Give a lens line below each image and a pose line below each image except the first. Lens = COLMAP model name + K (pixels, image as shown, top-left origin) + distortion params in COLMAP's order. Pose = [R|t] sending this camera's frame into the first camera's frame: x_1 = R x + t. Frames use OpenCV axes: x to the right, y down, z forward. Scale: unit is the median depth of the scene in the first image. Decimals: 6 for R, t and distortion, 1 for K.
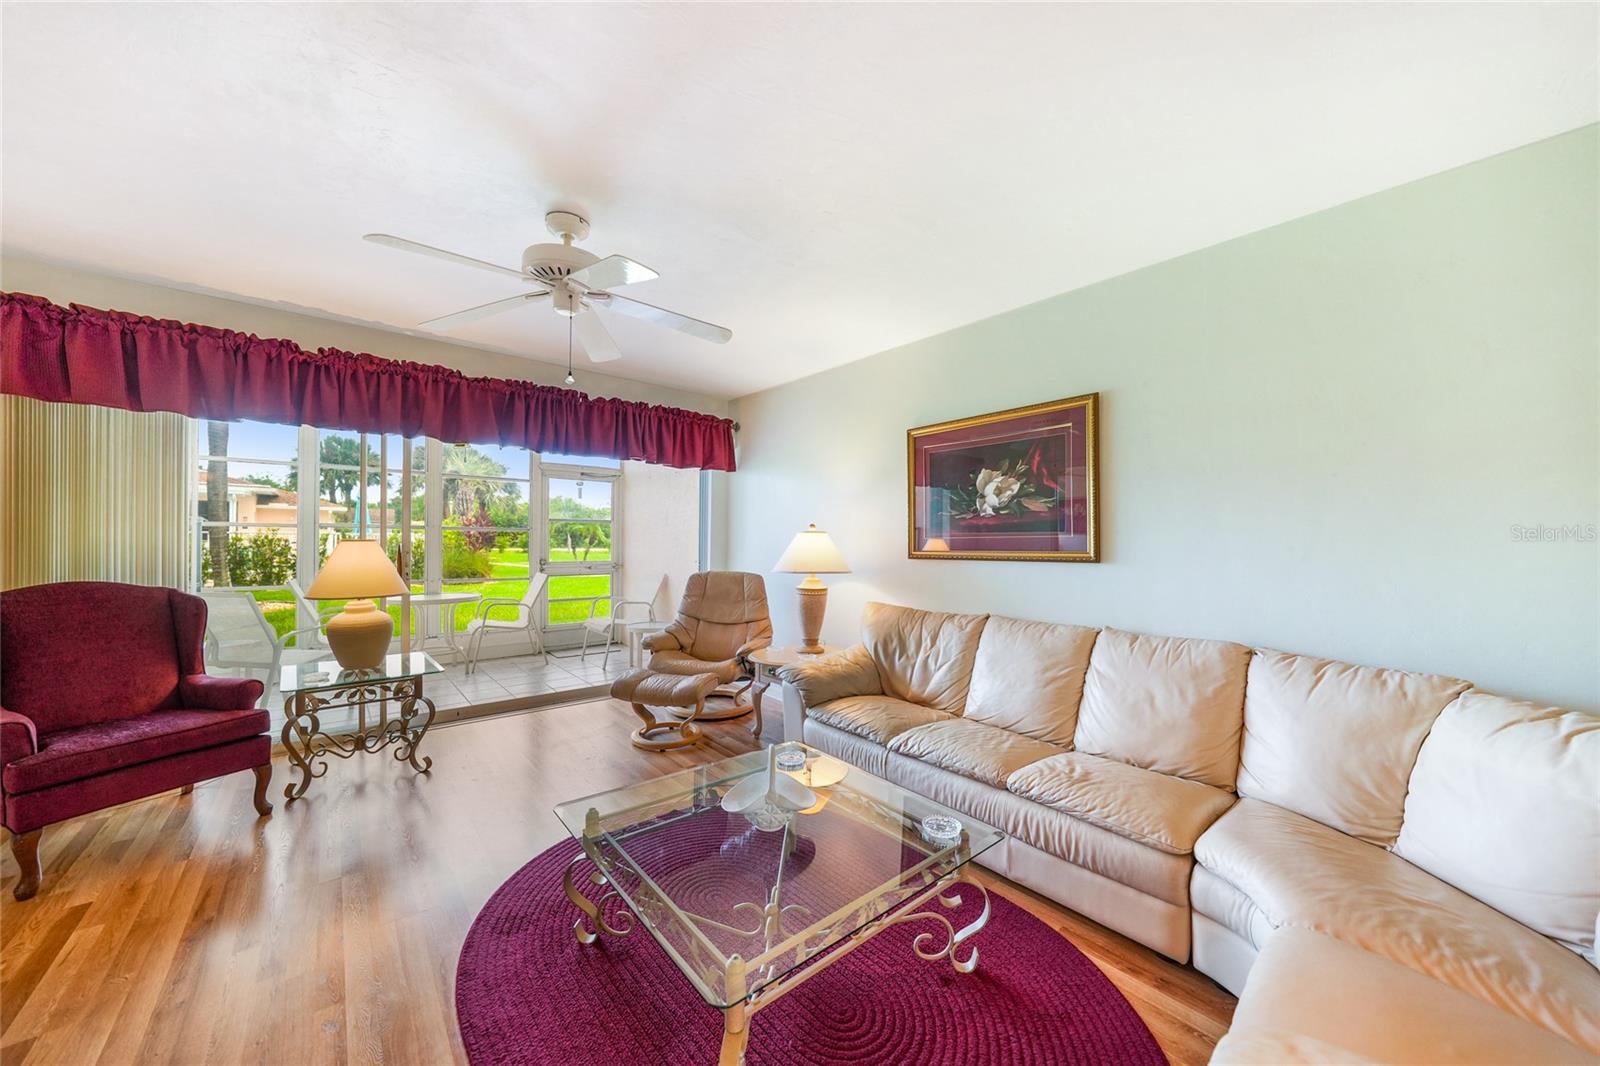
lens RADIAL K [[558.7, 0, 805.5], [0, 558.7, 545.3], [0, 0, 1]] dist [-0.024100, 0.004627]
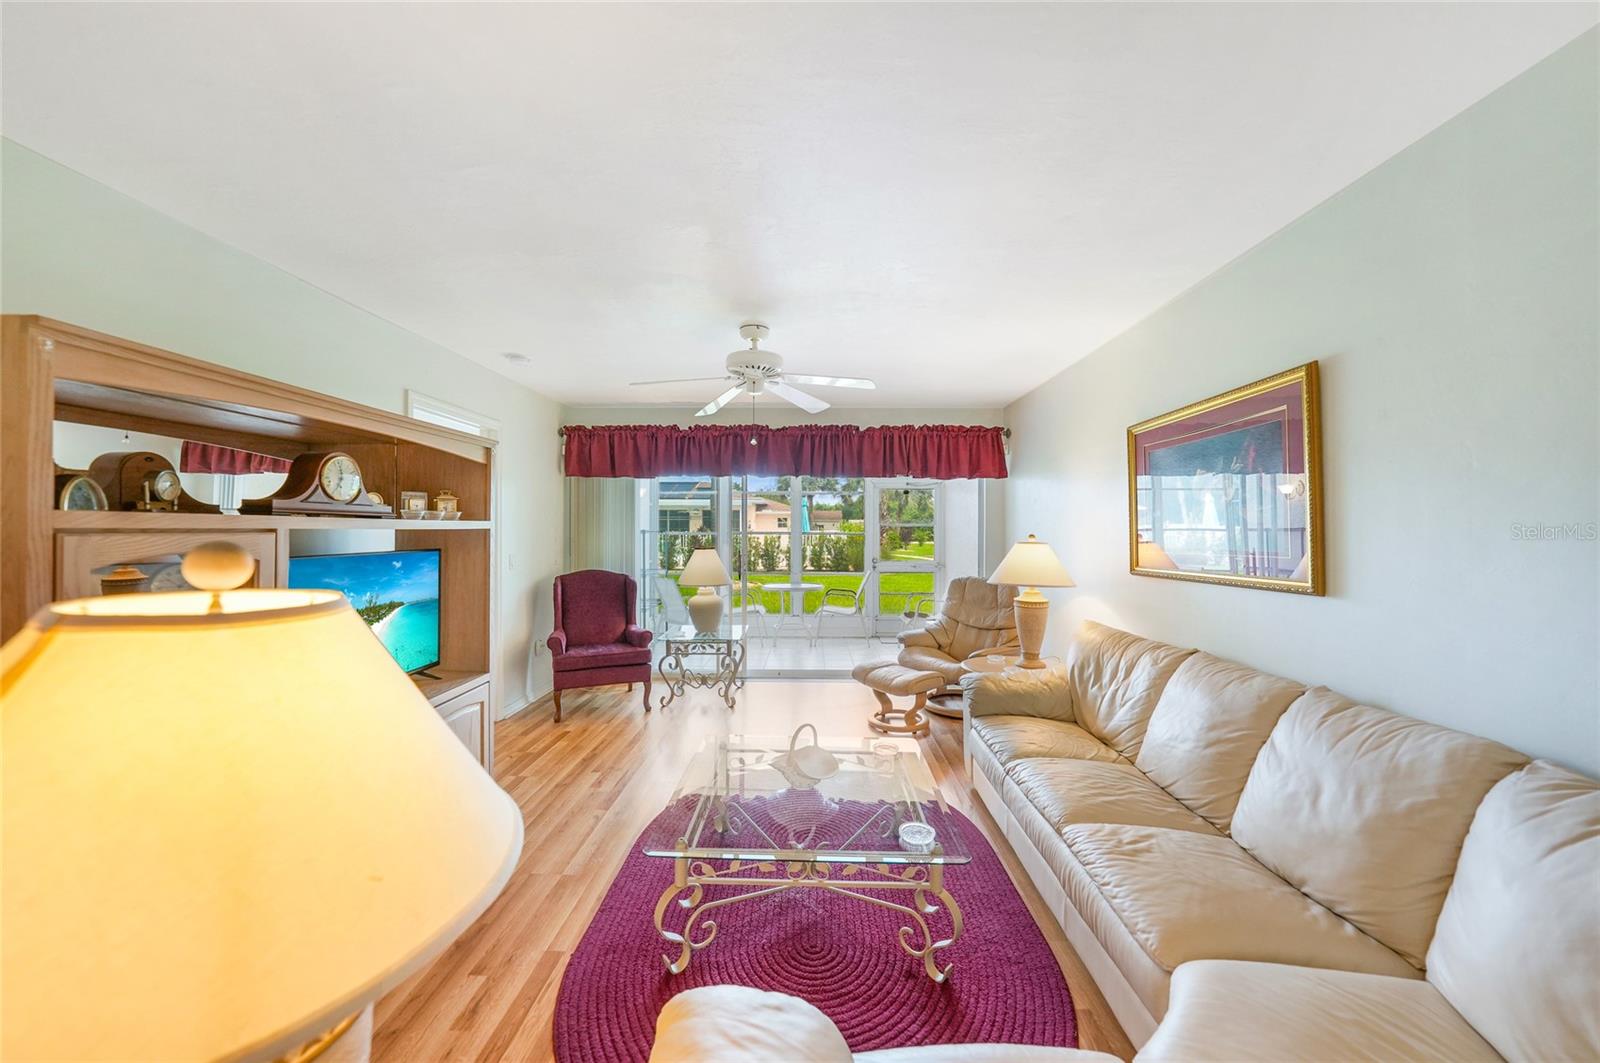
lens RADIAL K [[558.7, 0, 803.0], [0, 558.7, 532.3], [0, 0, 1]] dist [-0.024100, 0.004627]
pose [[0.745120, -0.006202, -0.666902, 0.418247], [-0.001344, 0.999941, -0.010801, -0.035565], [0.666929, 0.008944, 0.745067, 0.020658]]
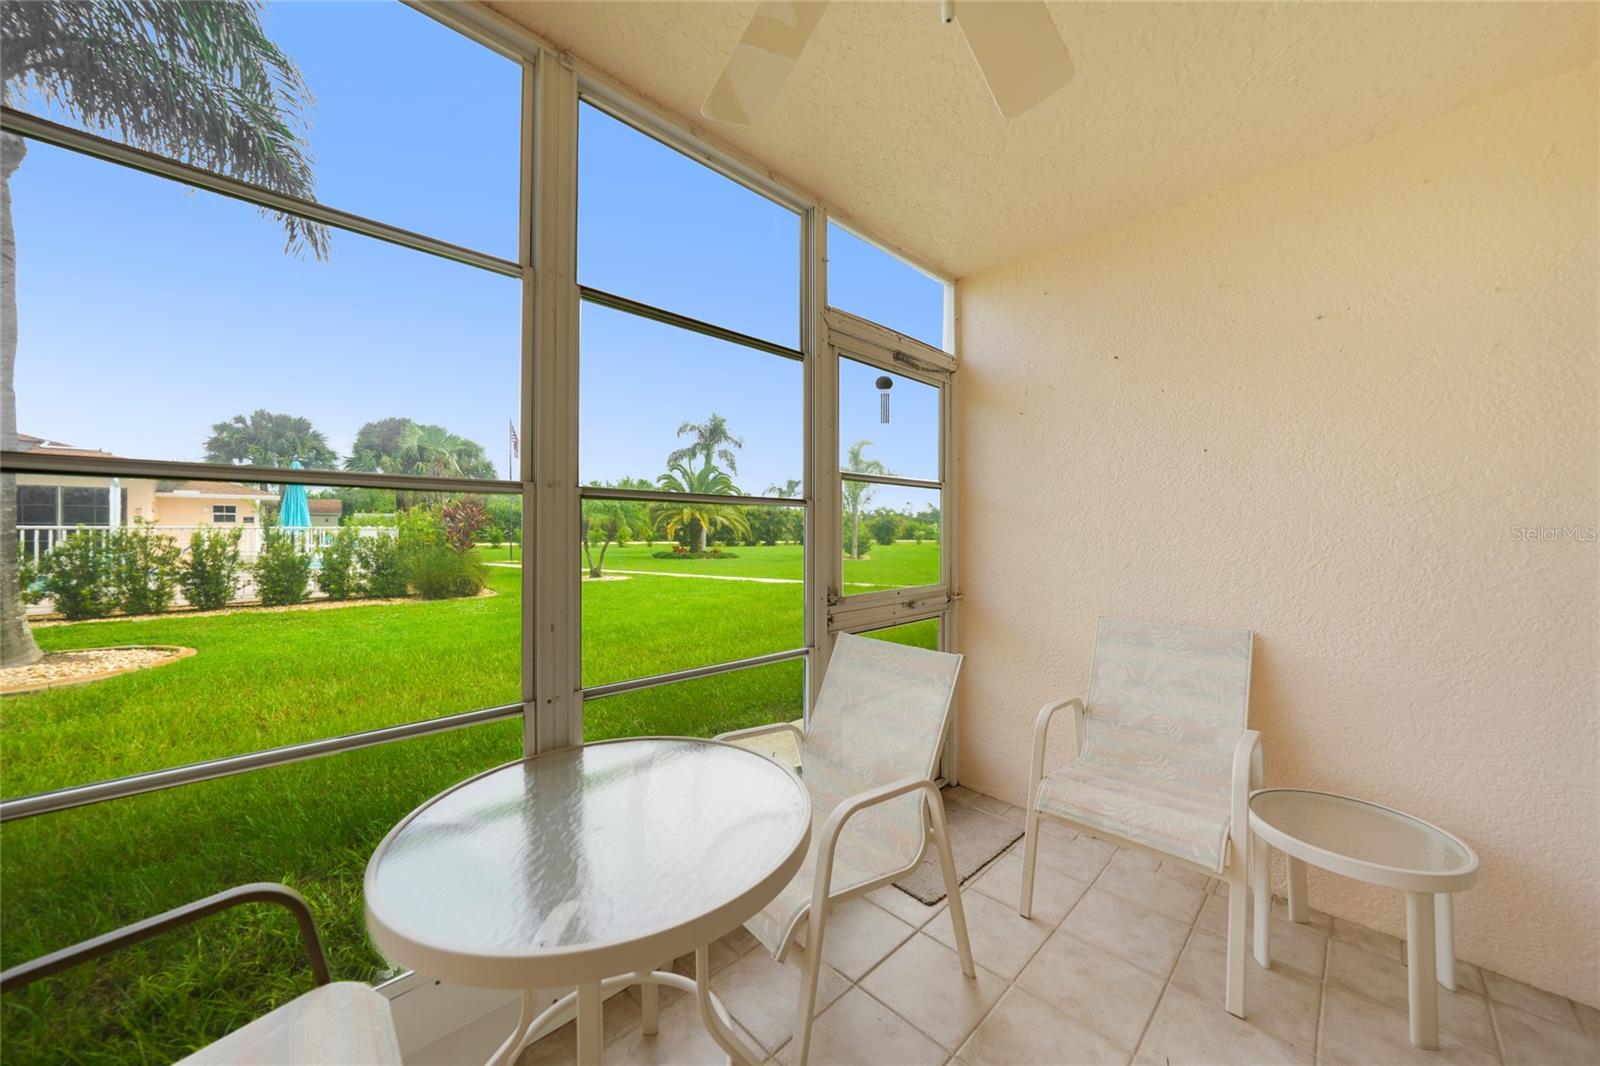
lens RADIAL K [[558.7, 0, 801.1], [0, 558.7, 529.1], [0, 0, 1]] dist [-0.024100, 0.004627]
pose [[0.998235, -0.011827, 0.058191, -1.027581], [0.012489, 0.999861, -0.011028, -0.017783], [-0.058053, 0.011735, 0.998245, 1.331534]]
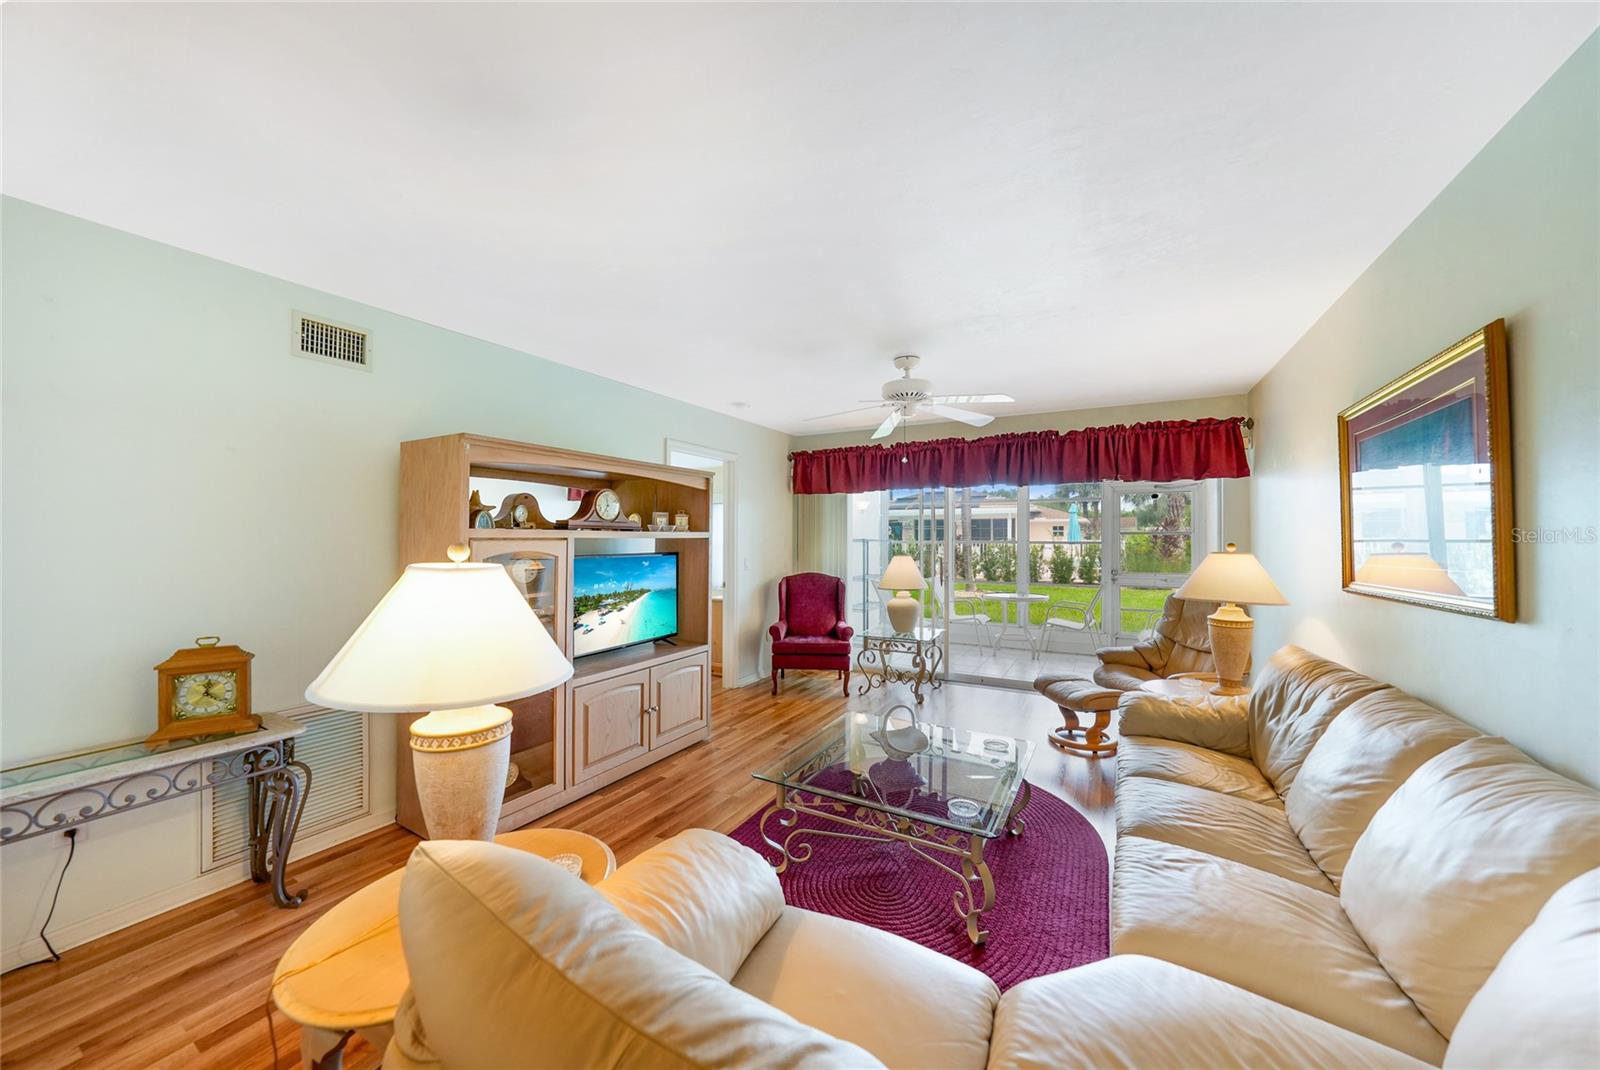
lens RADIAL K [[558.7, 0, 802.8], [0, 558.7, 537.6], [0, 0, 1]] dist [-0.024100, 0.004627]
pose [[0.344078, -0.012519, -0.938857, 0.662585], [-0.007188, 0.999847, -0.015967, -0.033080], [0.938913, 0.012242, 0.343936, 0.125666]]
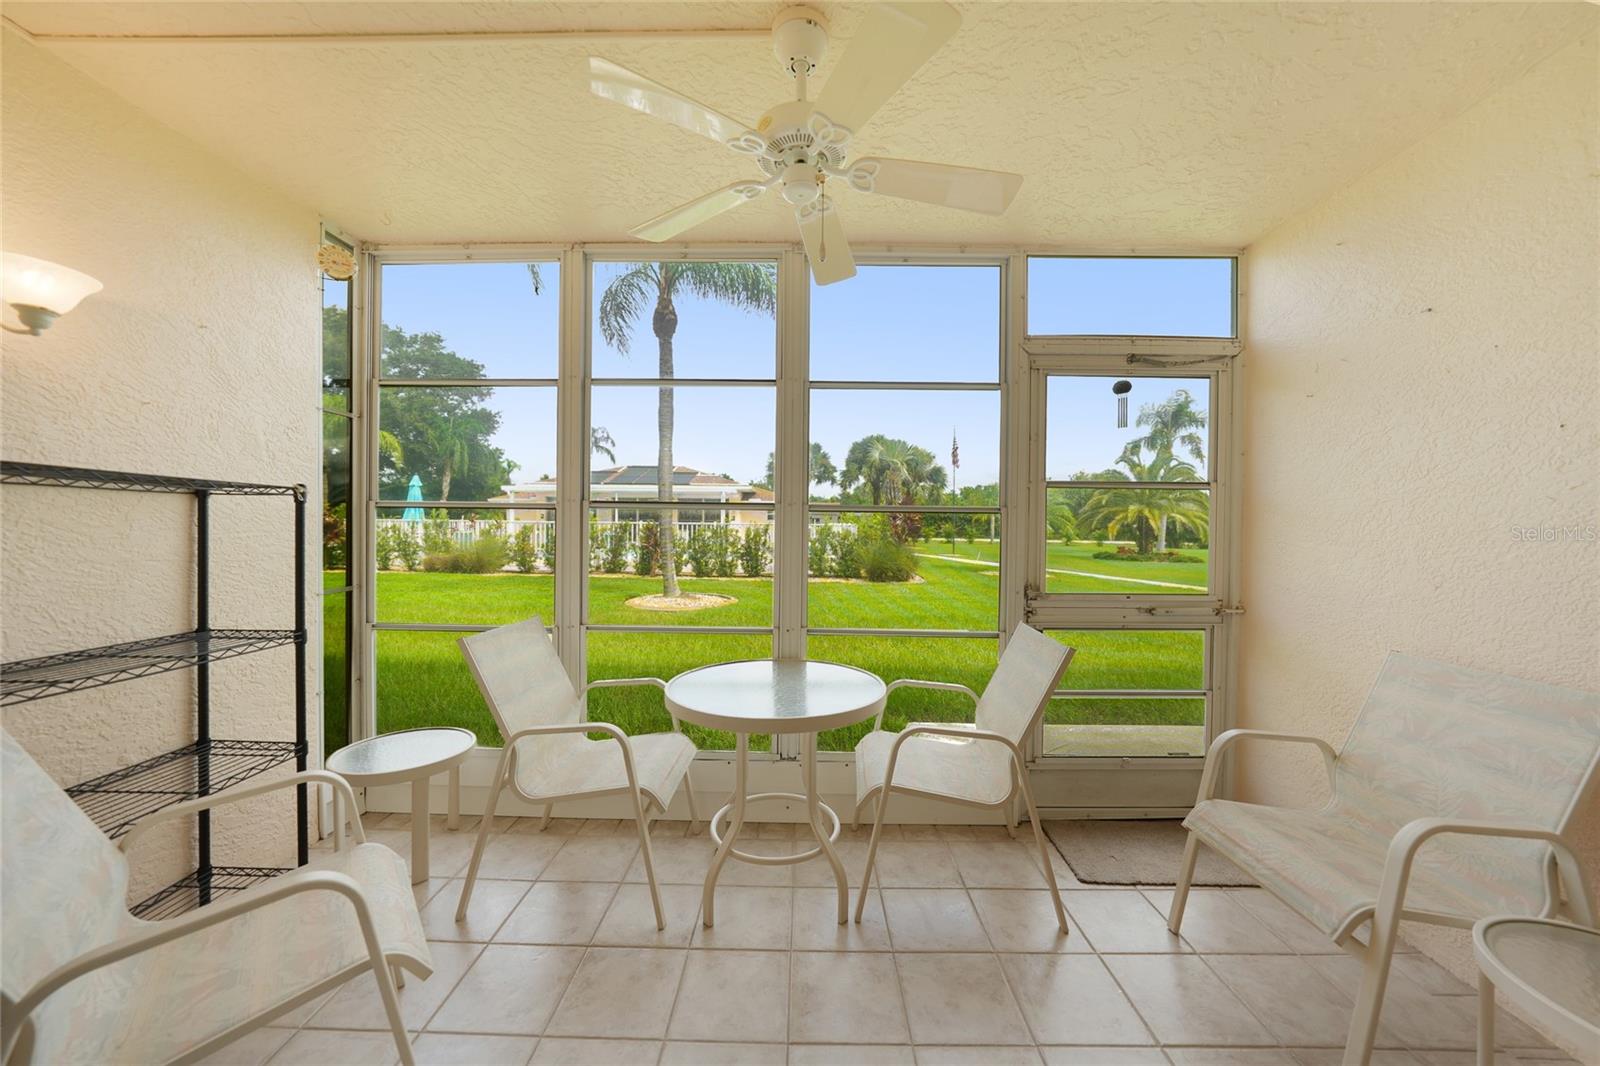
lens RADIAL K [[558.7, 0, 802.5], [0, 558.7, 529.9], [0, 0, 1]] dist [-0.024100, 0.004627]
pose [[0.752706, 0.001665, -0.658355, -0.681540], [-0.007982, 0.999946, -0.006597, -0.020489], [0.658309, 0.010221, 0.752679, 1.221630]]
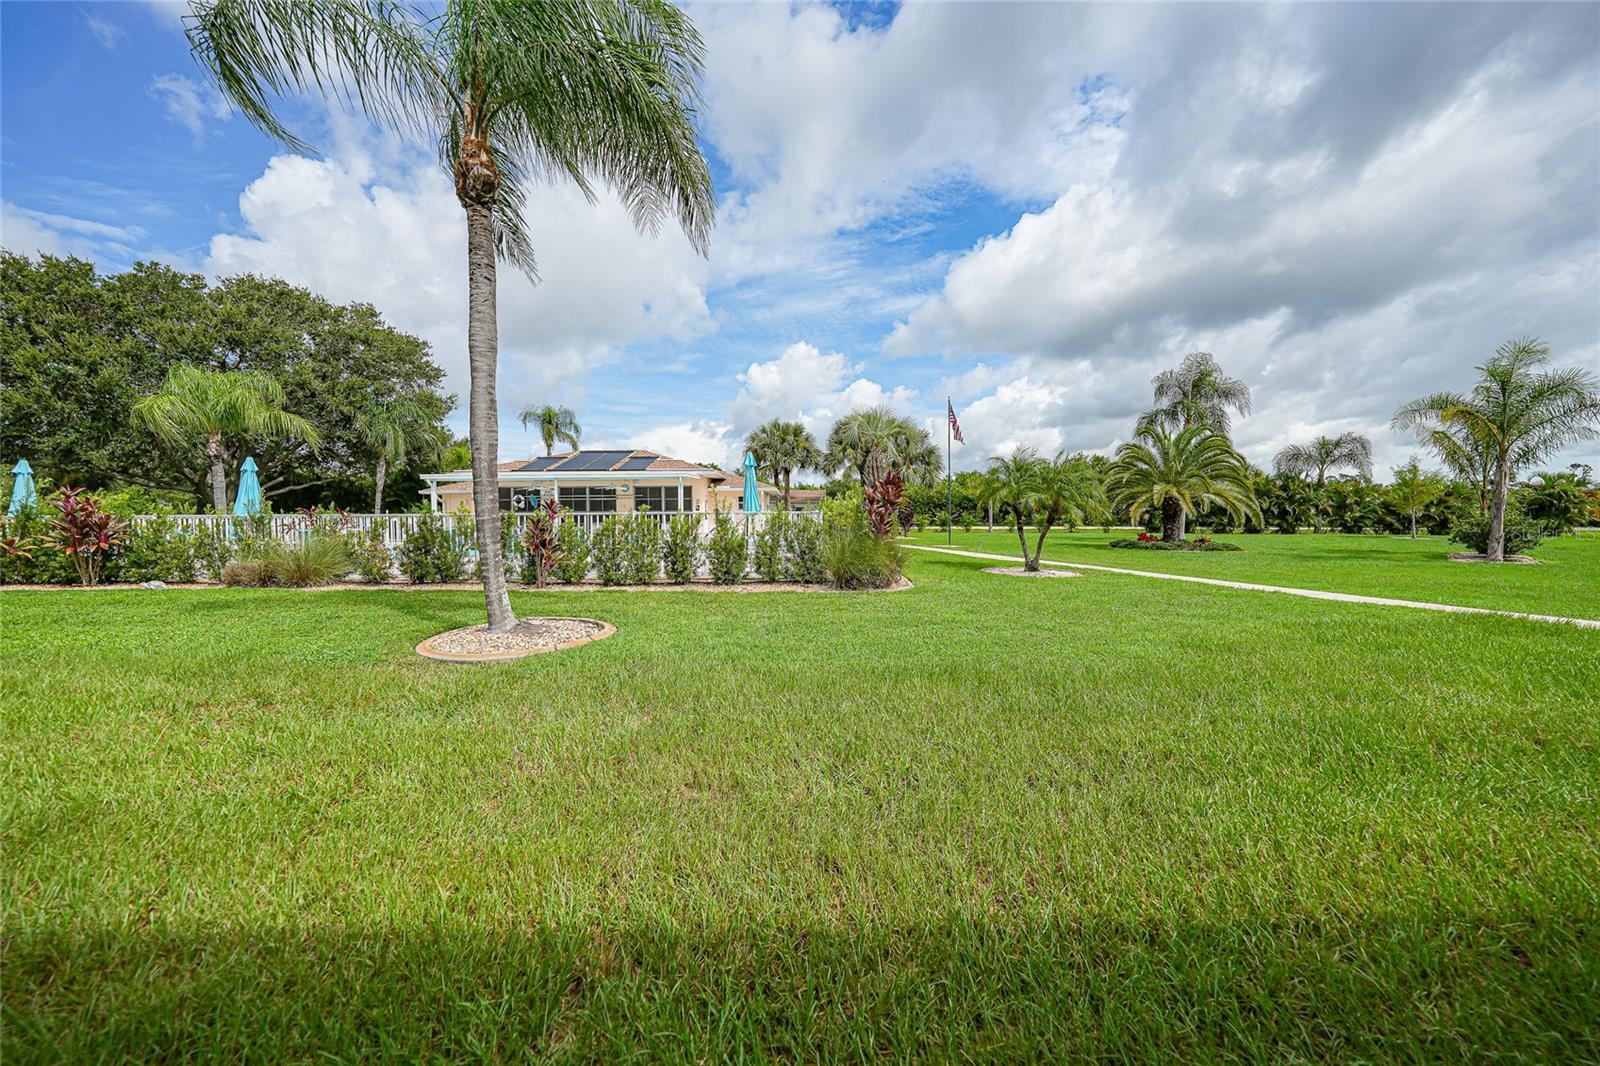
lens RADIAL K [[558.7, 0, 807.8], [0, 558.7, 526.6], [0, 0, 1]] dist [-0.024100, 0.004627]
pose [[0.763892, -0.003789, -0.645333, -1.217925], [0.009026, 0.999948, 0.004814, -0.020110], [0.645281, -0.009503, 0.763886, 2.294848]]
